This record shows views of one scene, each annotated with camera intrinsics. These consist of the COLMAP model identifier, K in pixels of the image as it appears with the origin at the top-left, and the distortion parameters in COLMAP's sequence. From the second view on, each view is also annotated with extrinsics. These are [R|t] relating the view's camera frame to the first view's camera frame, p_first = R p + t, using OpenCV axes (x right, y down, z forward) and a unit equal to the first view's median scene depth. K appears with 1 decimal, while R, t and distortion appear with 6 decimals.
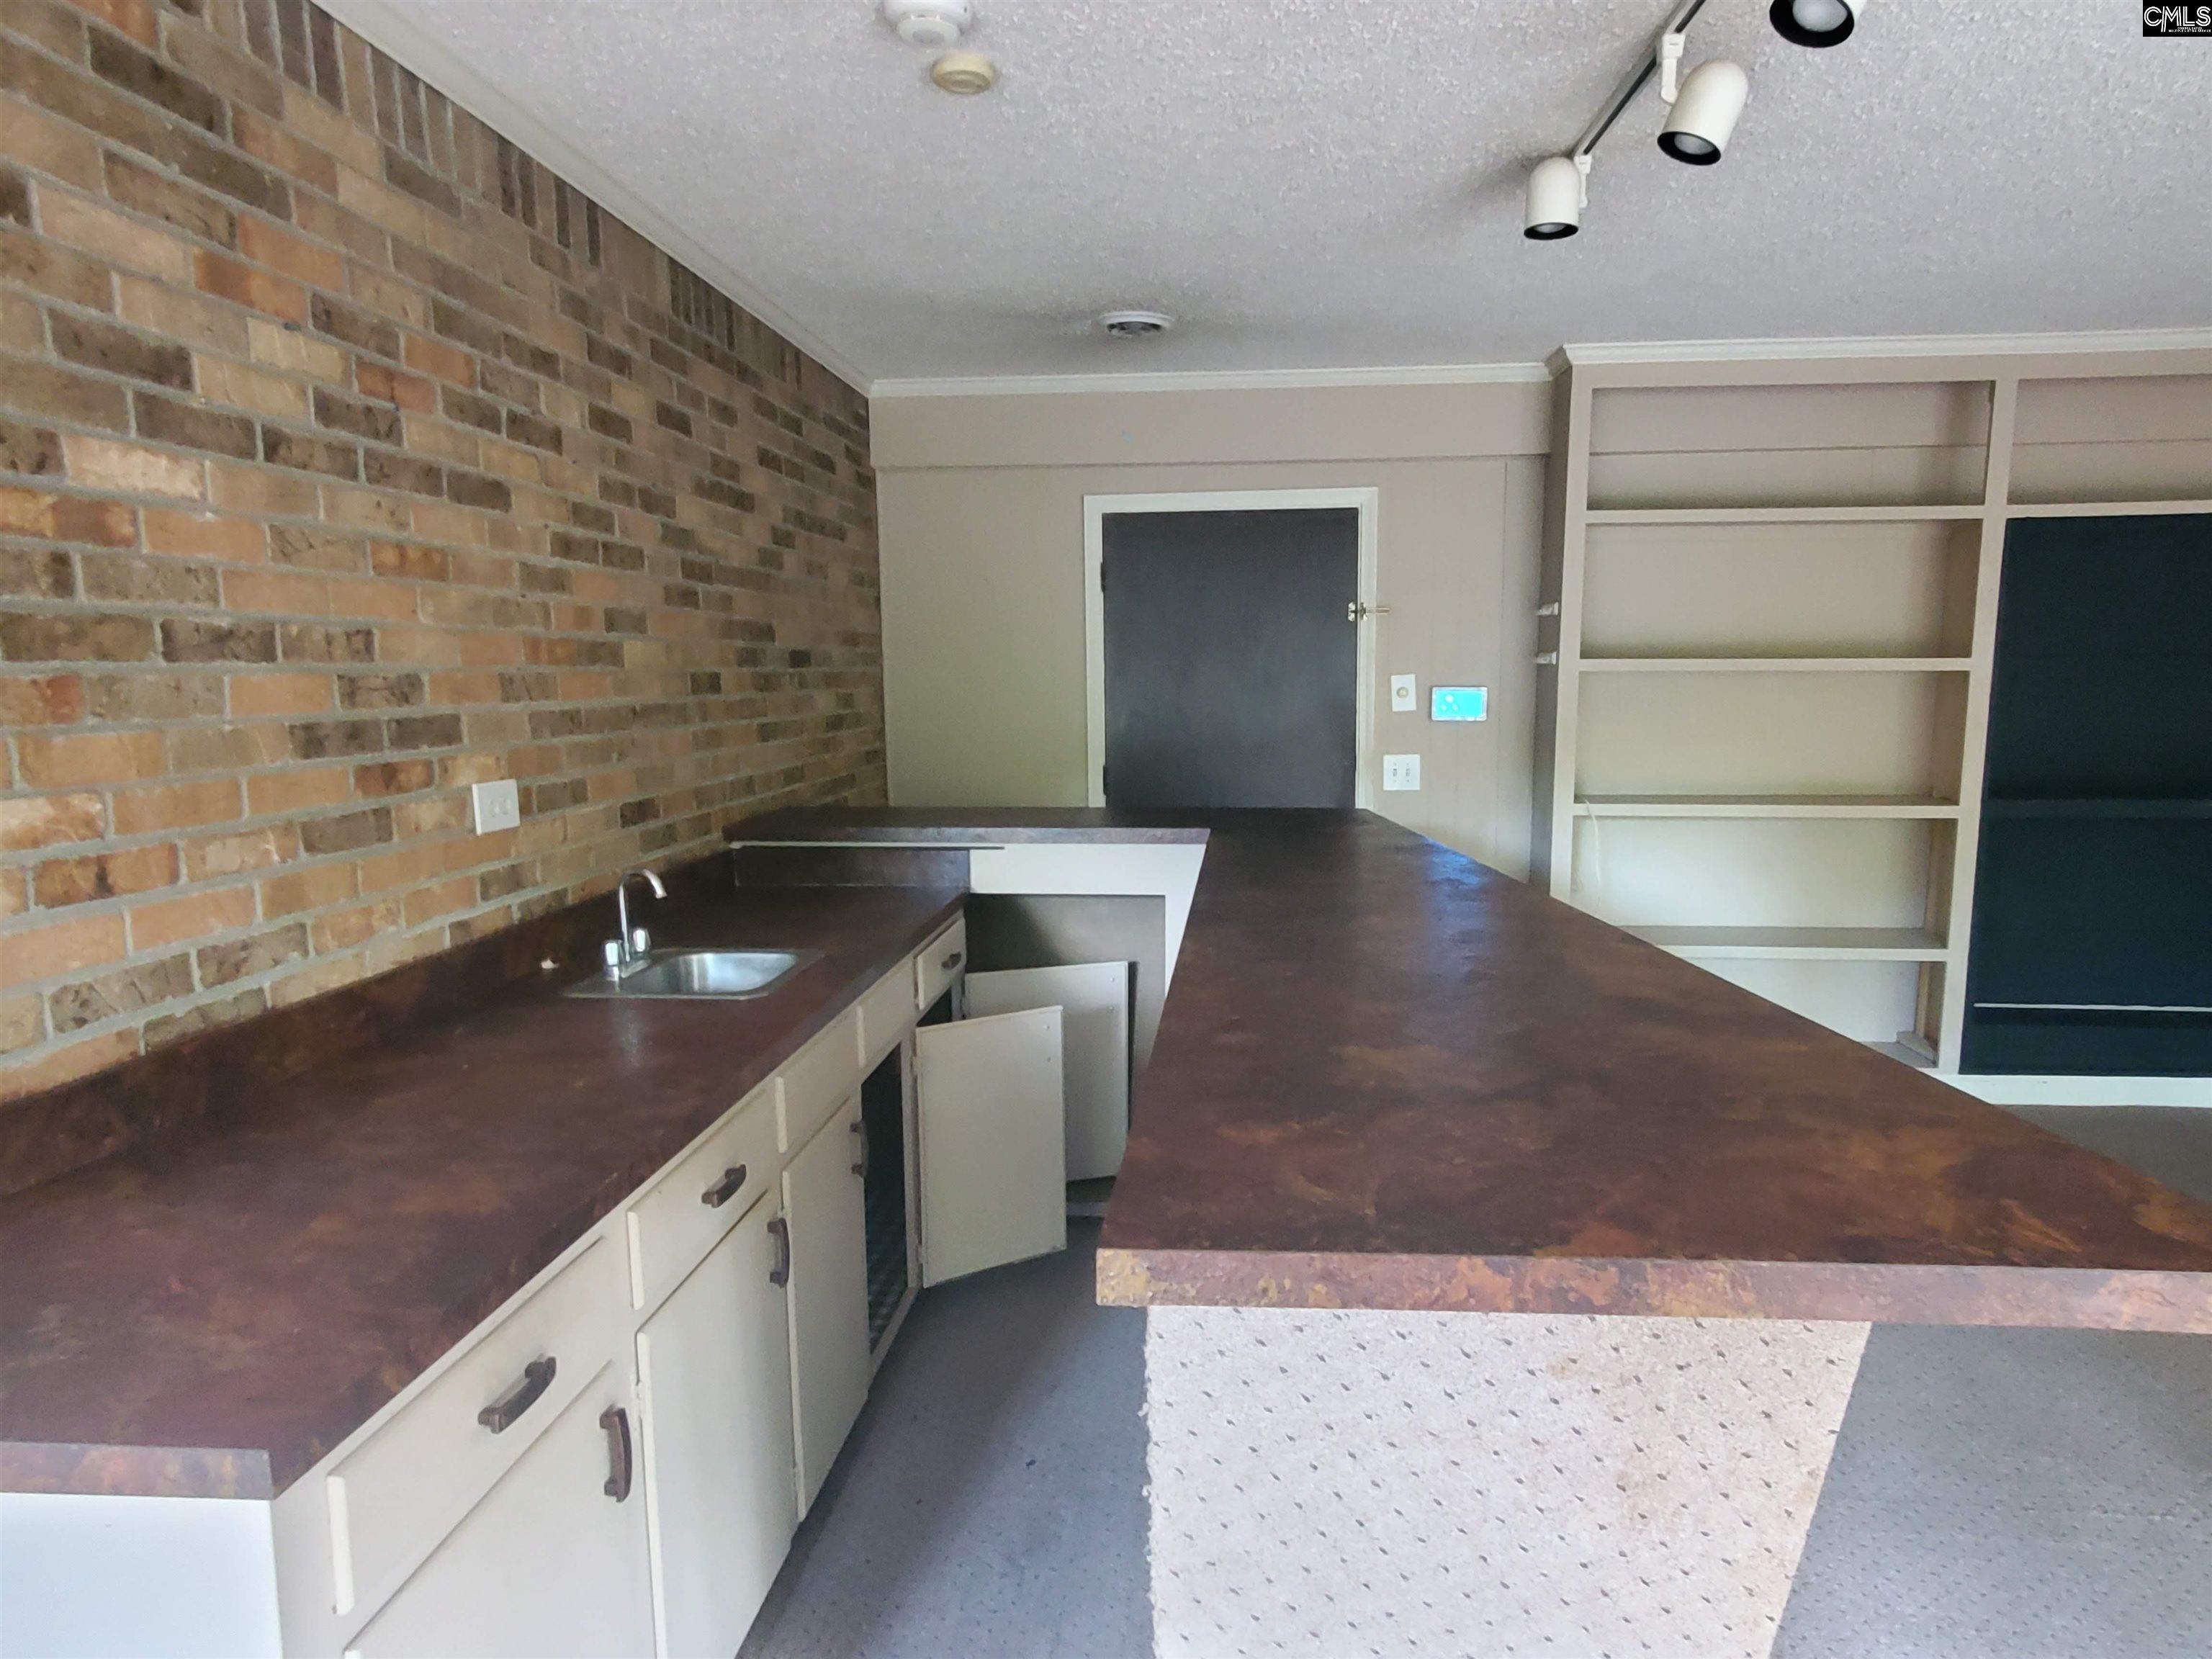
lens RADIAL K [[1301.1, 0, 1107.9], [0, 1301.1, 838.0], [0, 0, 1]] dist [0.005430, 0.004621]
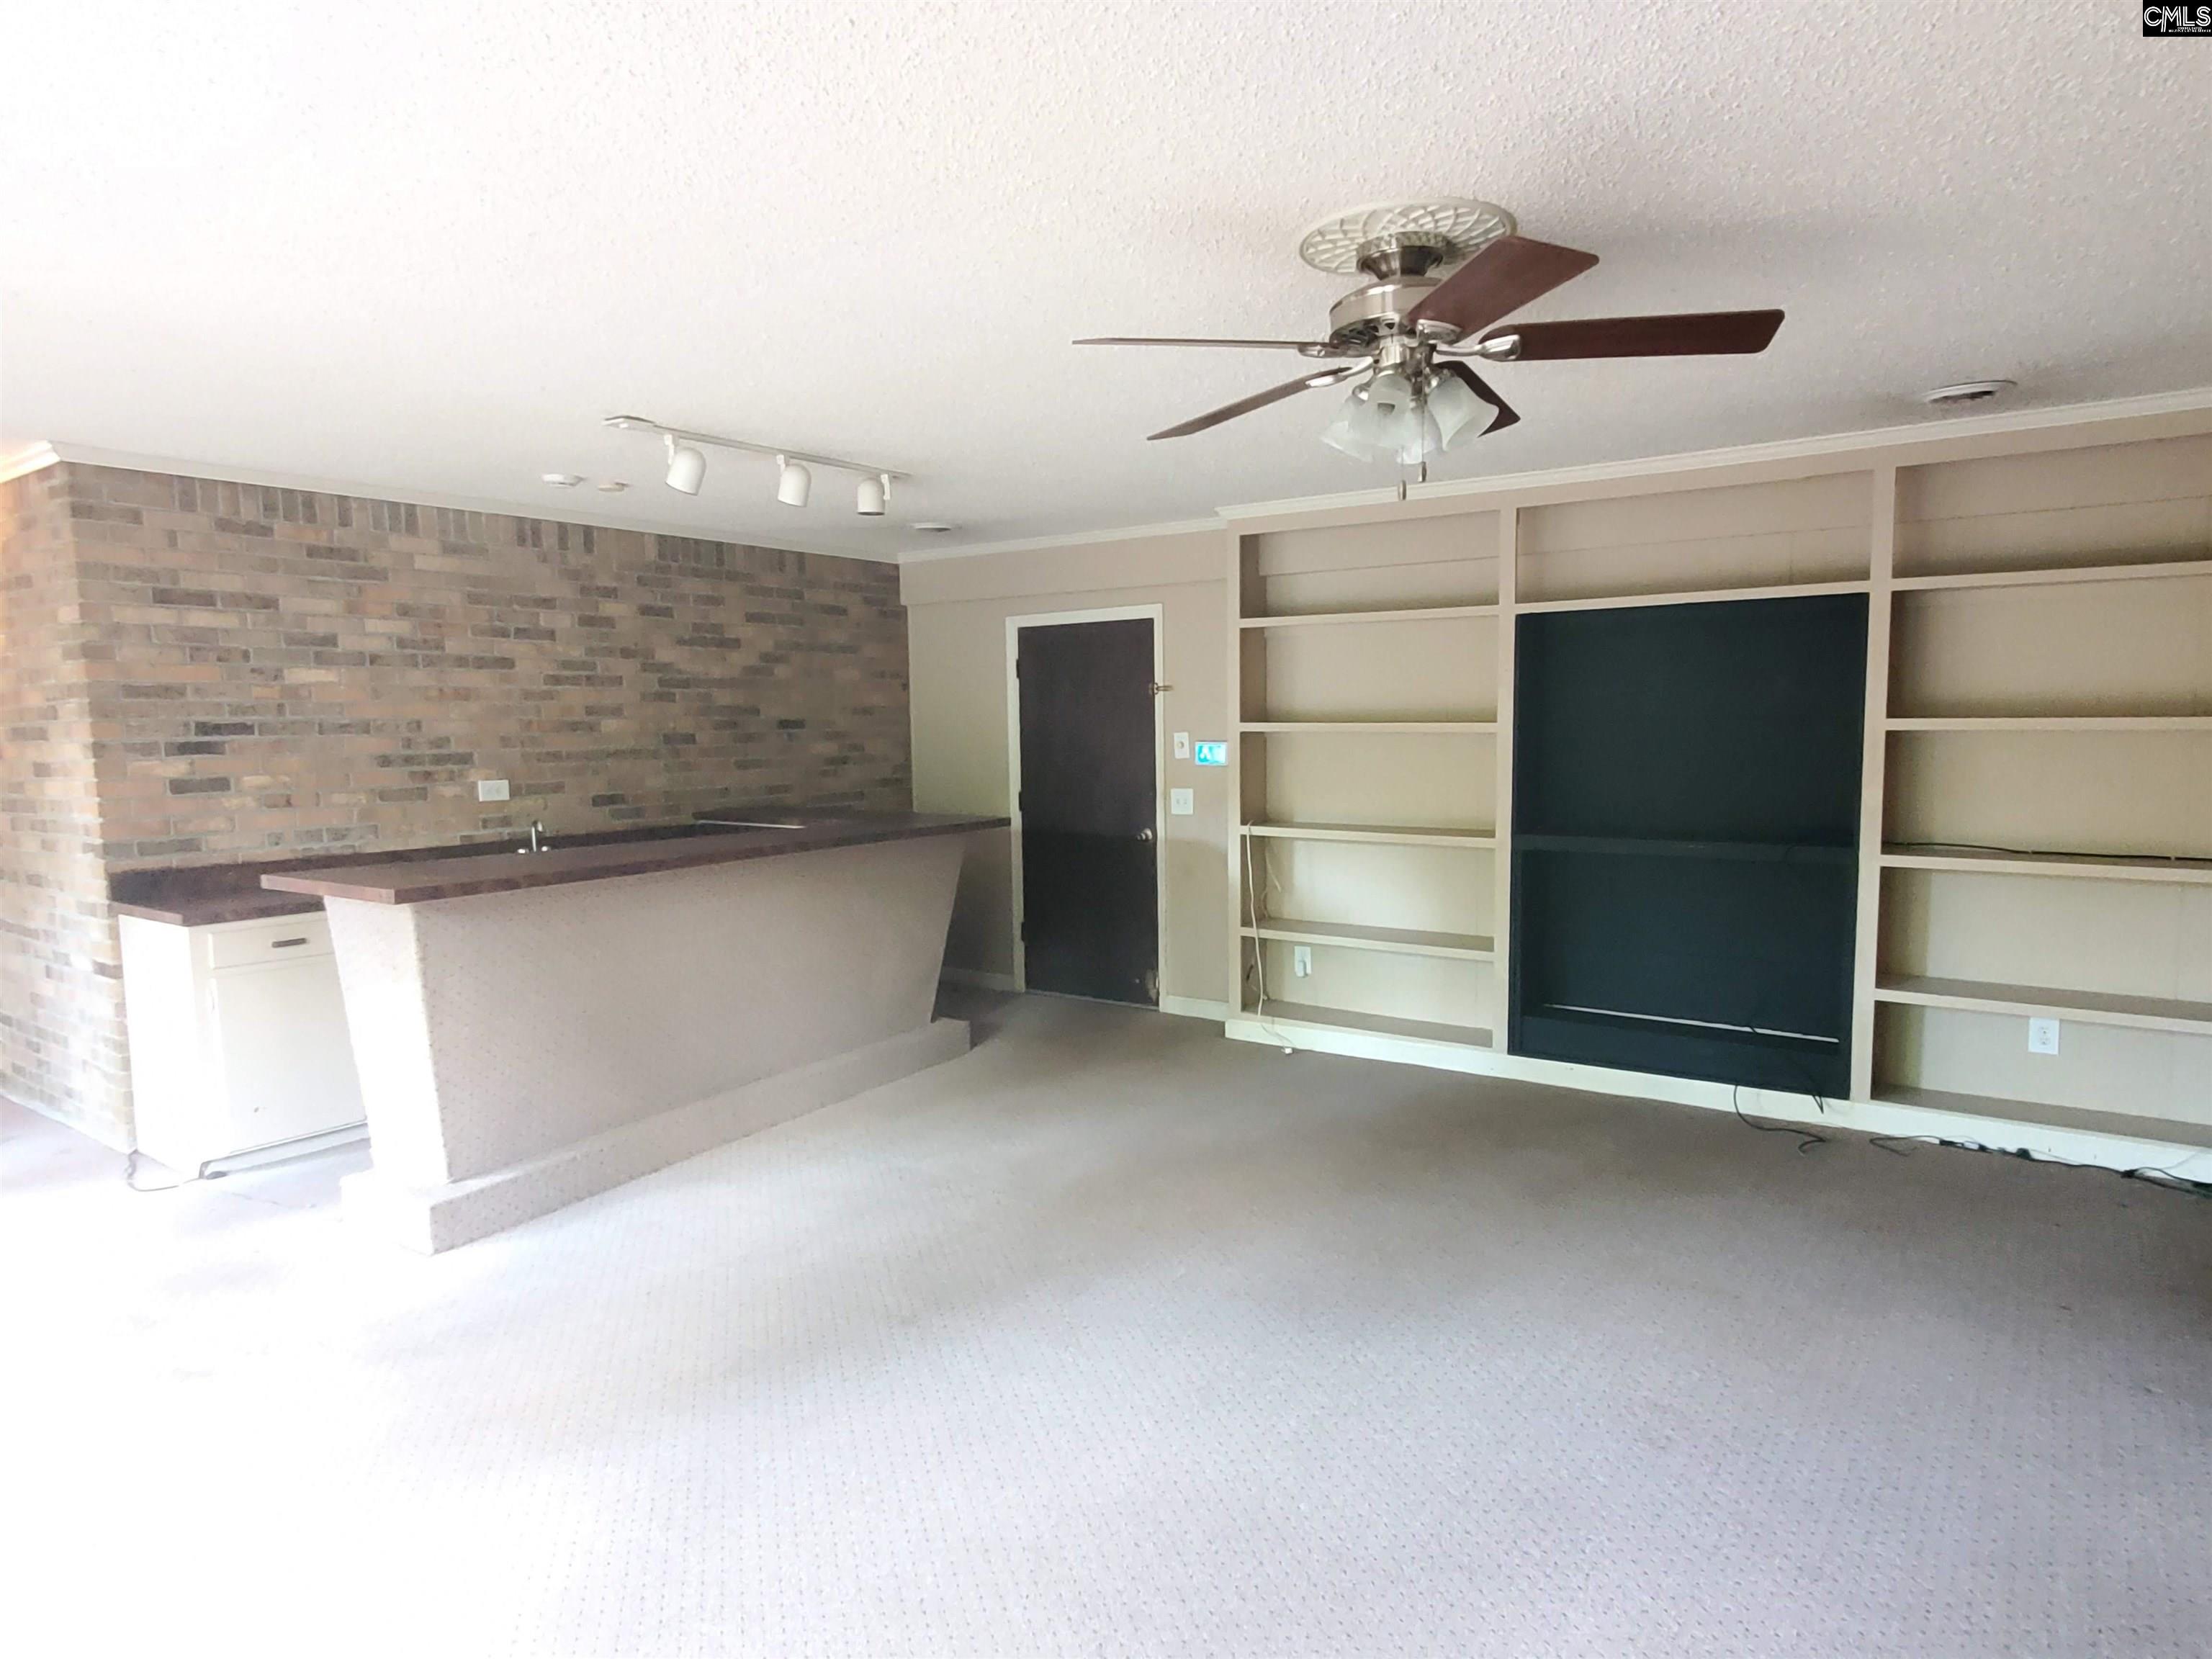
lens RADIAL K [[1301.1, 0, 1118.3], [0, 1301.1, 830.7], [0, 0, 1]] dist [0.005430, 0.004621]
pose [[0.856685, 0.041691, -0.514153, 1.610618], [-0.061673, 0.997857, -0.021846, 0.028527], [0.512140, 0.050425, 0.857420, -0.438367]]
